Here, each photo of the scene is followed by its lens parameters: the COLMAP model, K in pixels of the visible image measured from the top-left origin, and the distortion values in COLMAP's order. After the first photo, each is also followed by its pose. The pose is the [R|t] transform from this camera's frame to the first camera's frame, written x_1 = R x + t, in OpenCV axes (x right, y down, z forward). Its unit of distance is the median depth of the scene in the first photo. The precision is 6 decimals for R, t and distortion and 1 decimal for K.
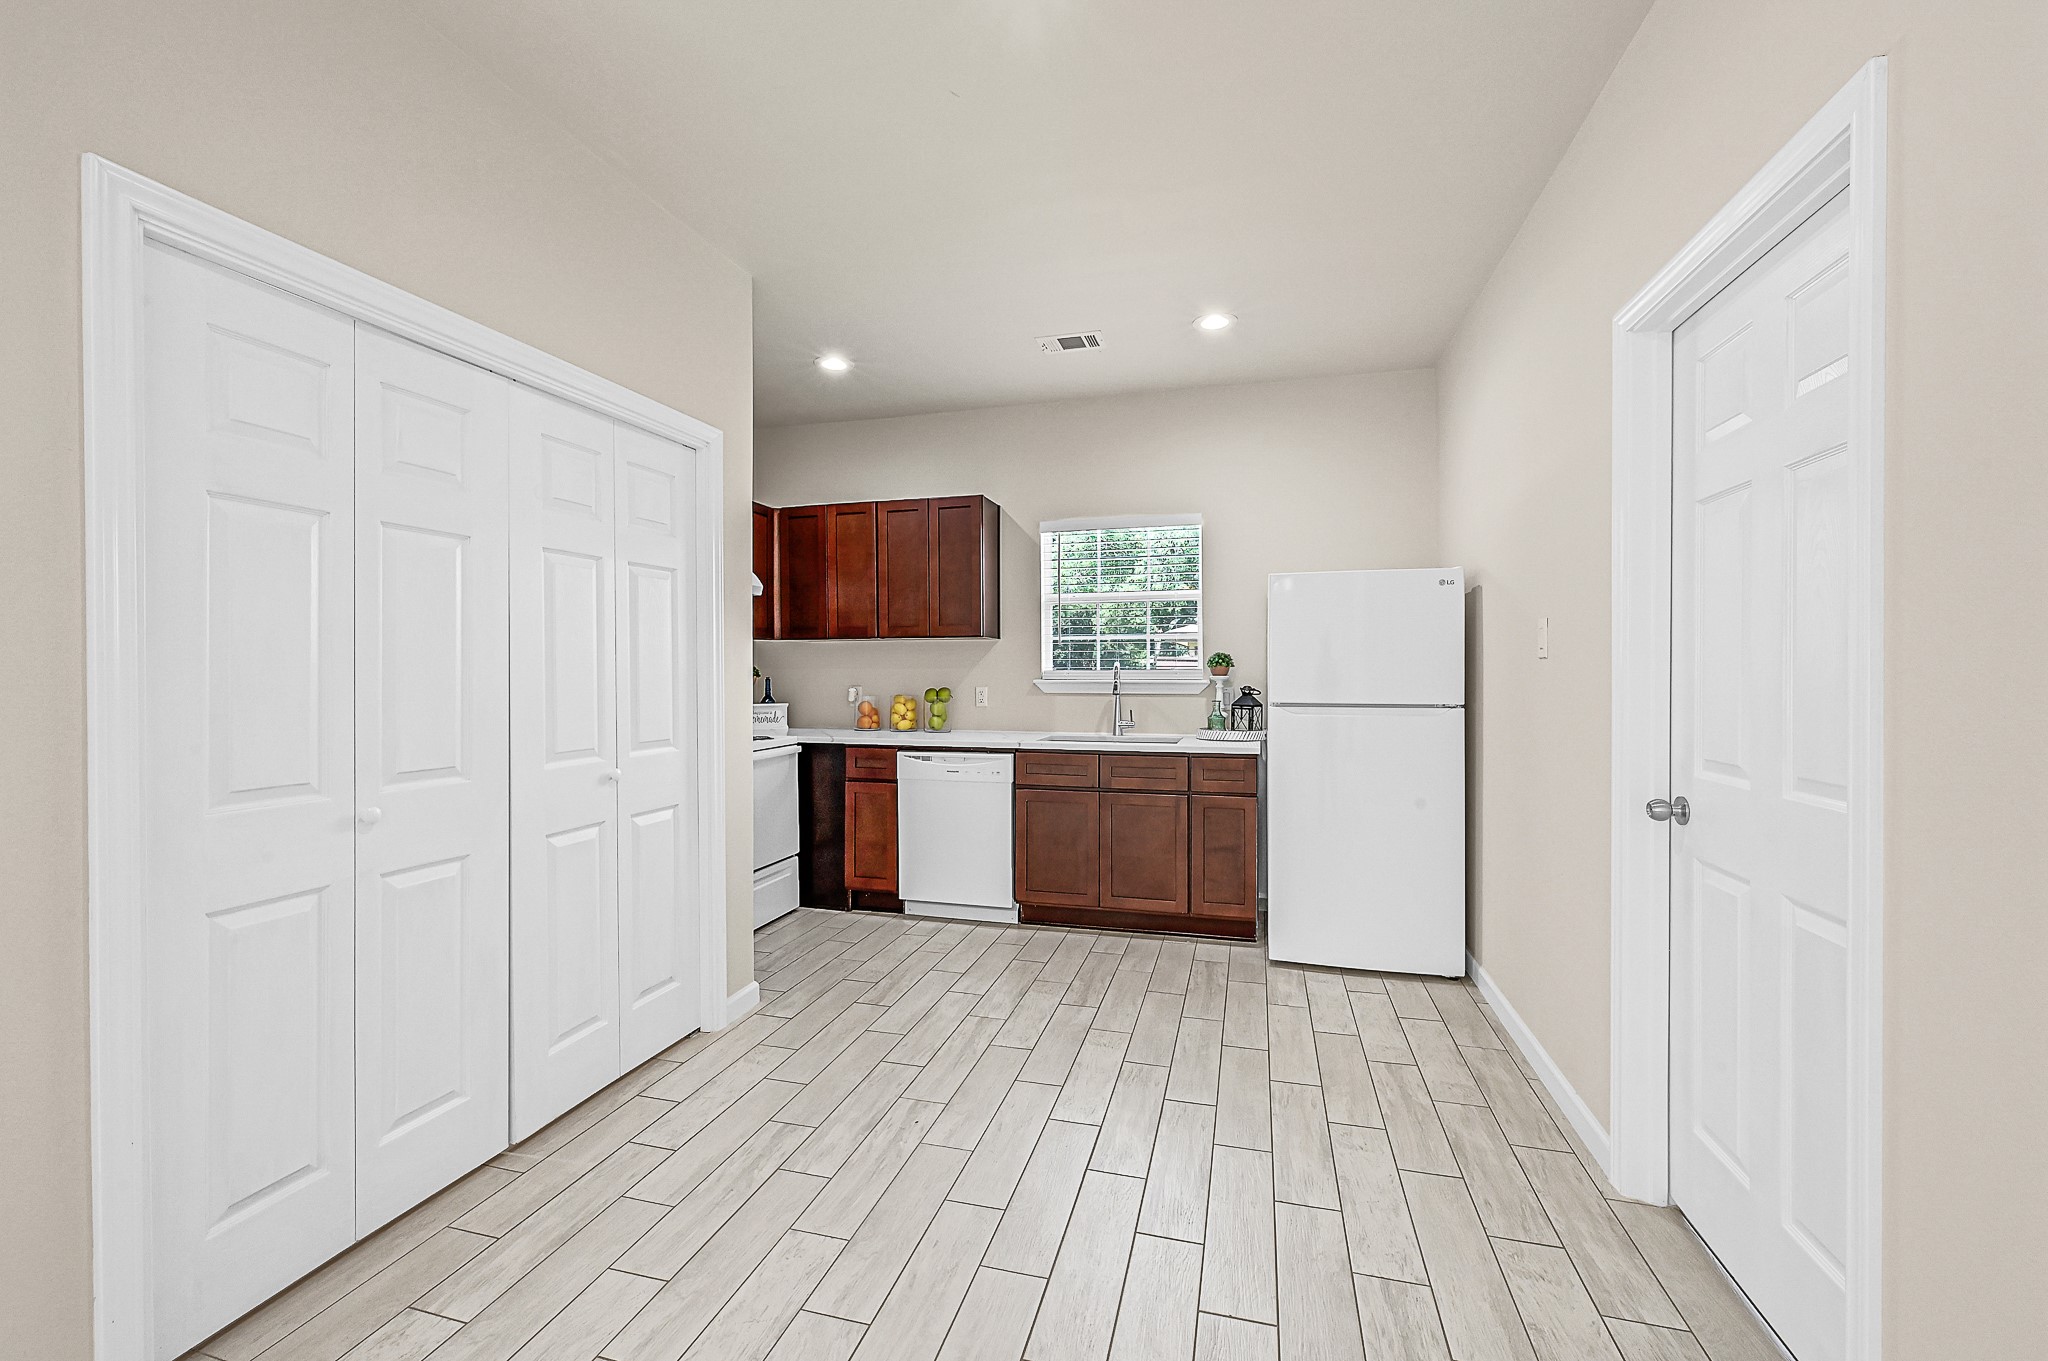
lens RADIAL K [[834.5, 0, 1033.7], [0, 834.5, 678.7], [0, 0, 1]] dist [-0.014189, -0.000121]
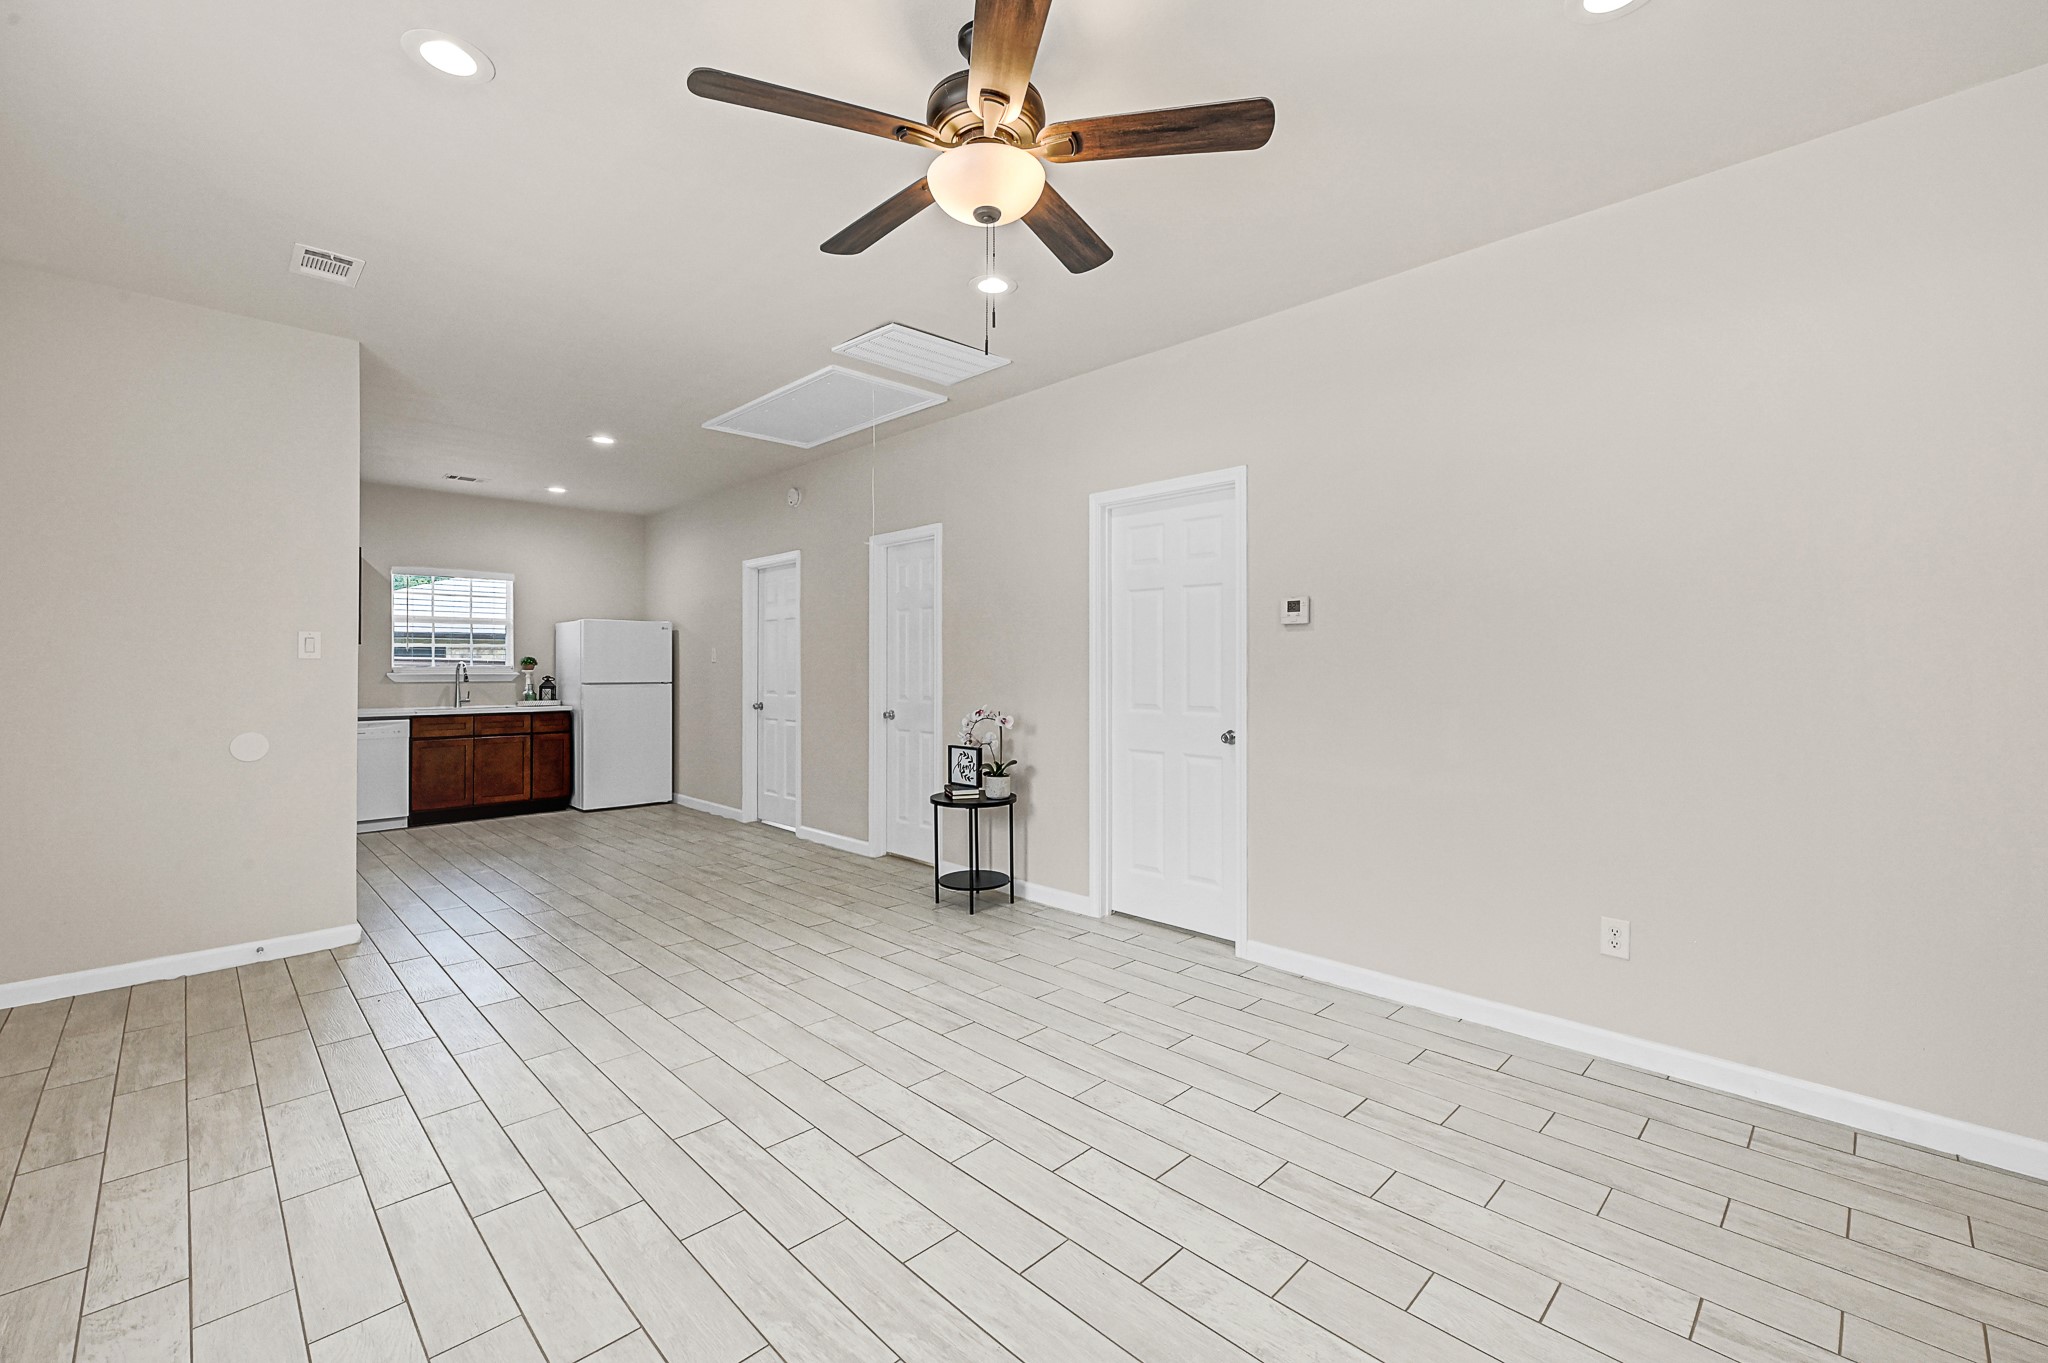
lens RADIAL K [[882.4, 0, 1019.7], [0, 882.4, 642.7], [0, 0, 1]] dist [-0.000380, -0.000195]
pose [[0.527209, 0.020969, 0.849477, -0.907654], [0.009365, 0.999491, -0.030484, 0.005971], [-0.849684, 0.024027, 0.526744, -0.952355]]
